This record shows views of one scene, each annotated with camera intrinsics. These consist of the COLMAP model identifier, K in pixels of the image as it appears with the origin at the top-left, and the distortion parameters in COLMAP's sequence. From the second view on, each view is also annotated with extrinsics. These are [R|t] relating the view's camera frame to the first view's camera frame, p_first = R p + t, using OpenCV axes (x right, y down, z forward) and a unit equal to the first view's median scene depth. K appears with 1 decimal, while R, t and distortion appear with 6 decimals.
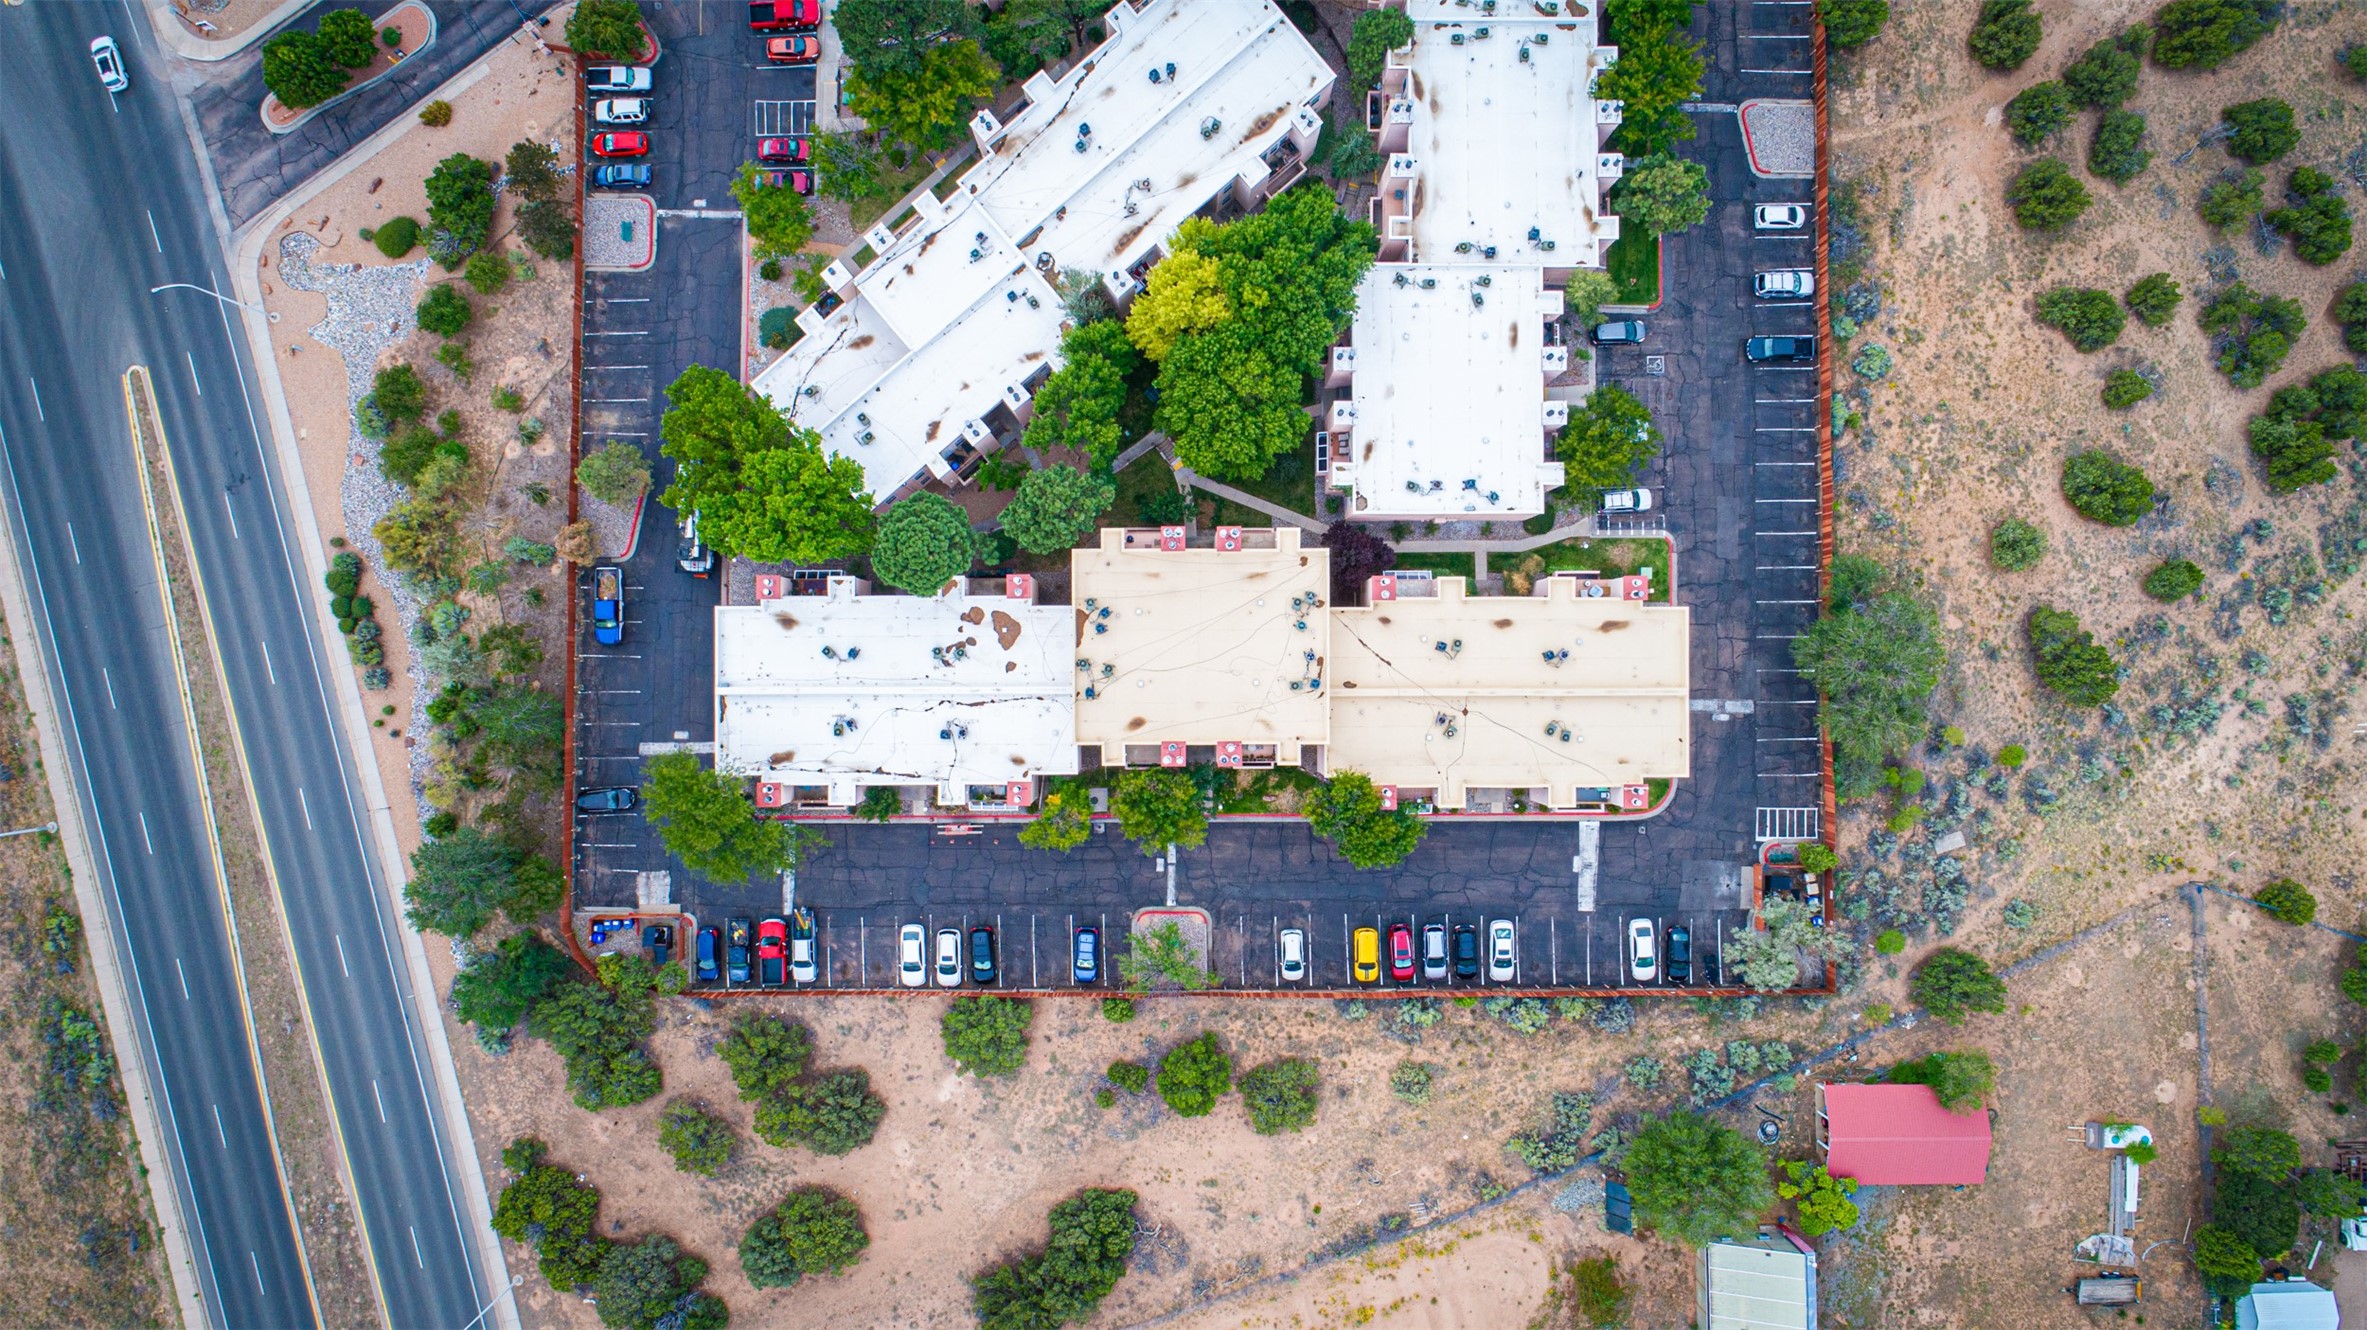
lens RADIAL K [[1583.7, 0, 1184.9], [0, 1583.7, 666.0], [0, 0, 1]] dist [-0.018325, 0.008643]
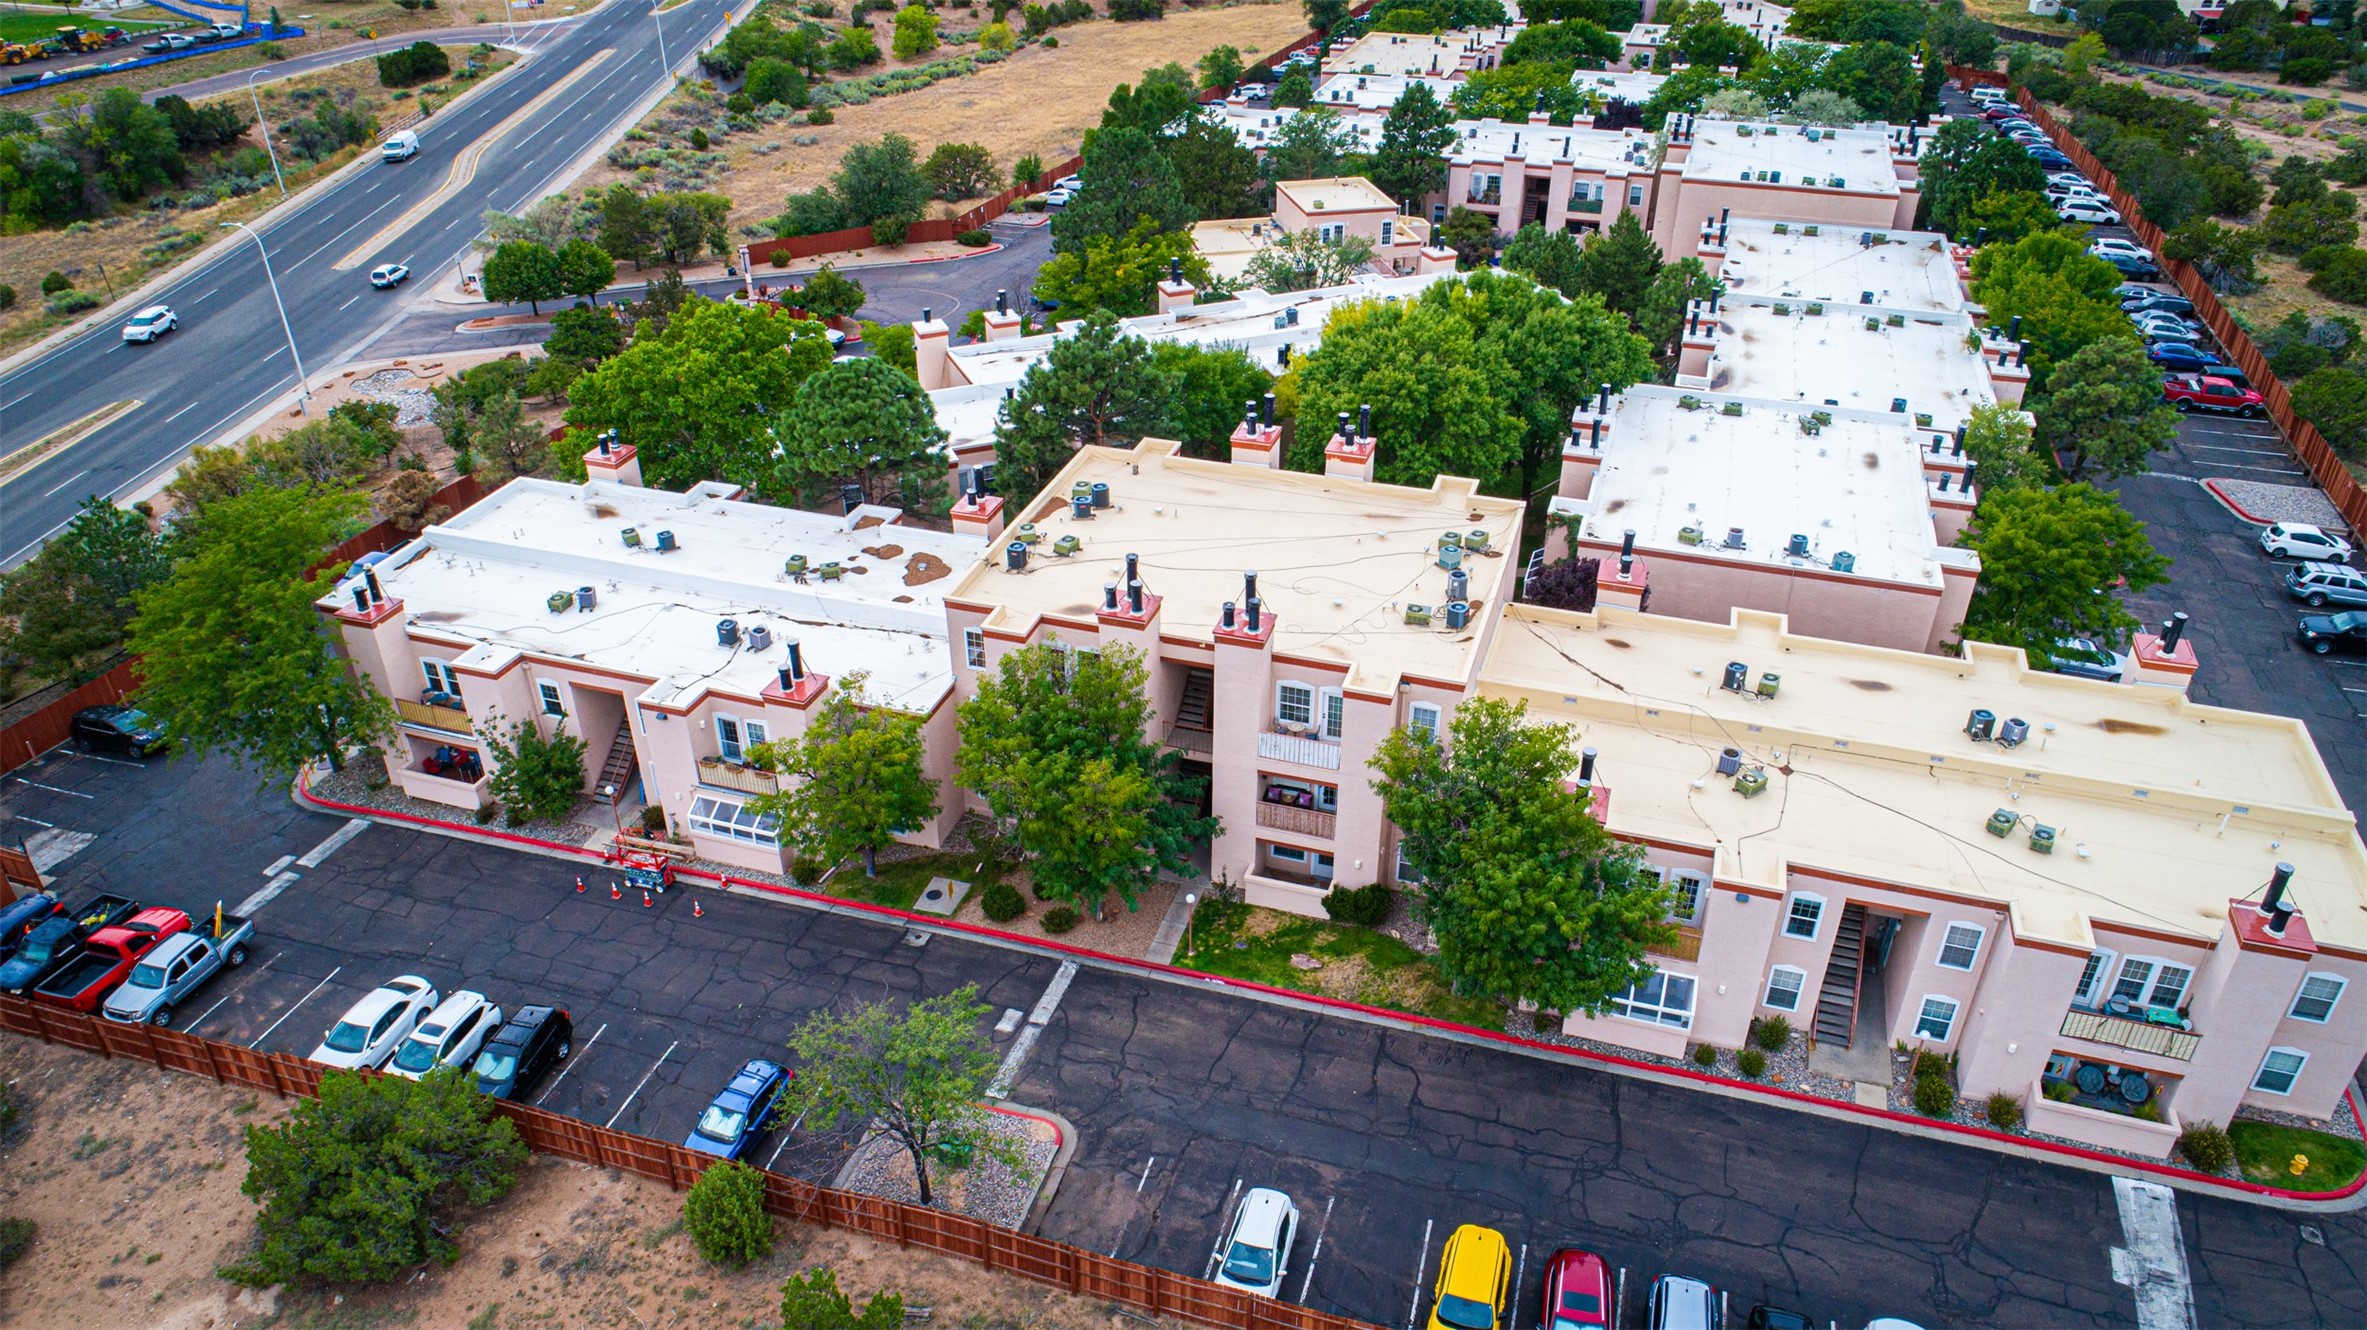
lens RADIAL K [[1583.7, 0, 1181.4], [0, 1583.7, 675.1], [0, 0, 1]] dist [-0.018325, 0.008643]
pose [[0.949118, 0.154412, -0.274468, 0.128093], [-0.314684, 0.498838, -0.807548, 0.404360], [0.012220, 0.852829, 0.522047, 0.712941]]
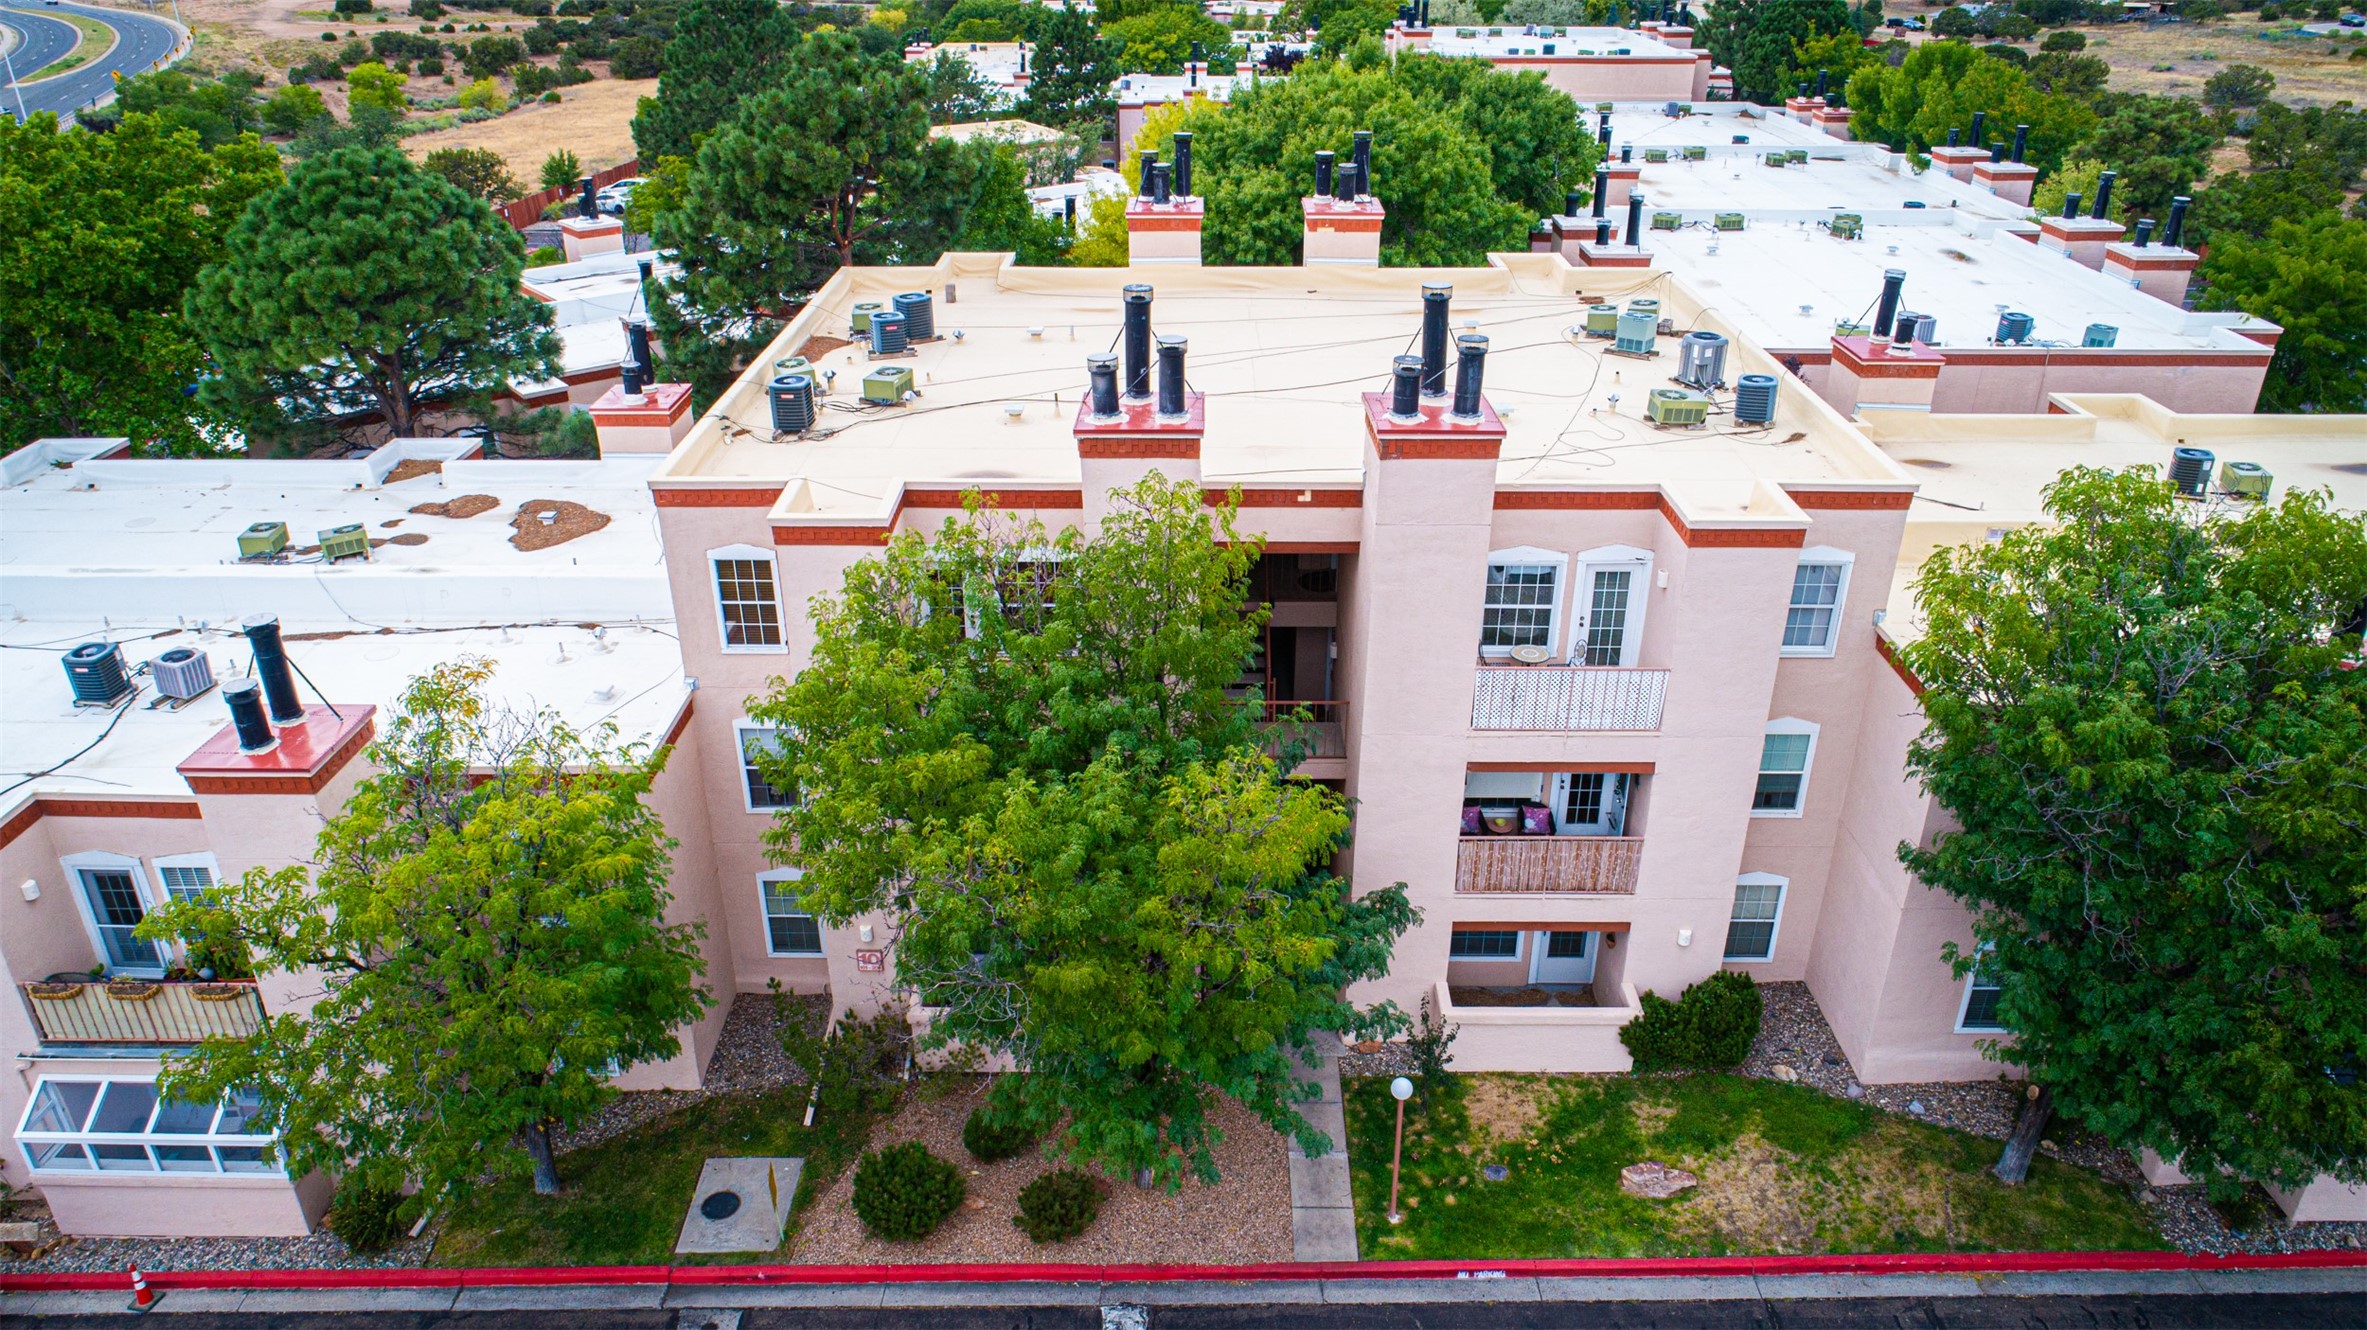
lens RADIAL K [[1583.7, 0, 1180.1], [0, 1583.7, 678.4], [0, 0, 1]] dist [-0.018325, 0.008643]
pose [[0.999841, -0.003781, -0.017446, 0.000894], [-0.013839, 0.453201, -0.891301, 0.224416], [0.011277, 0.891400, 0.453077, 0.867368]]
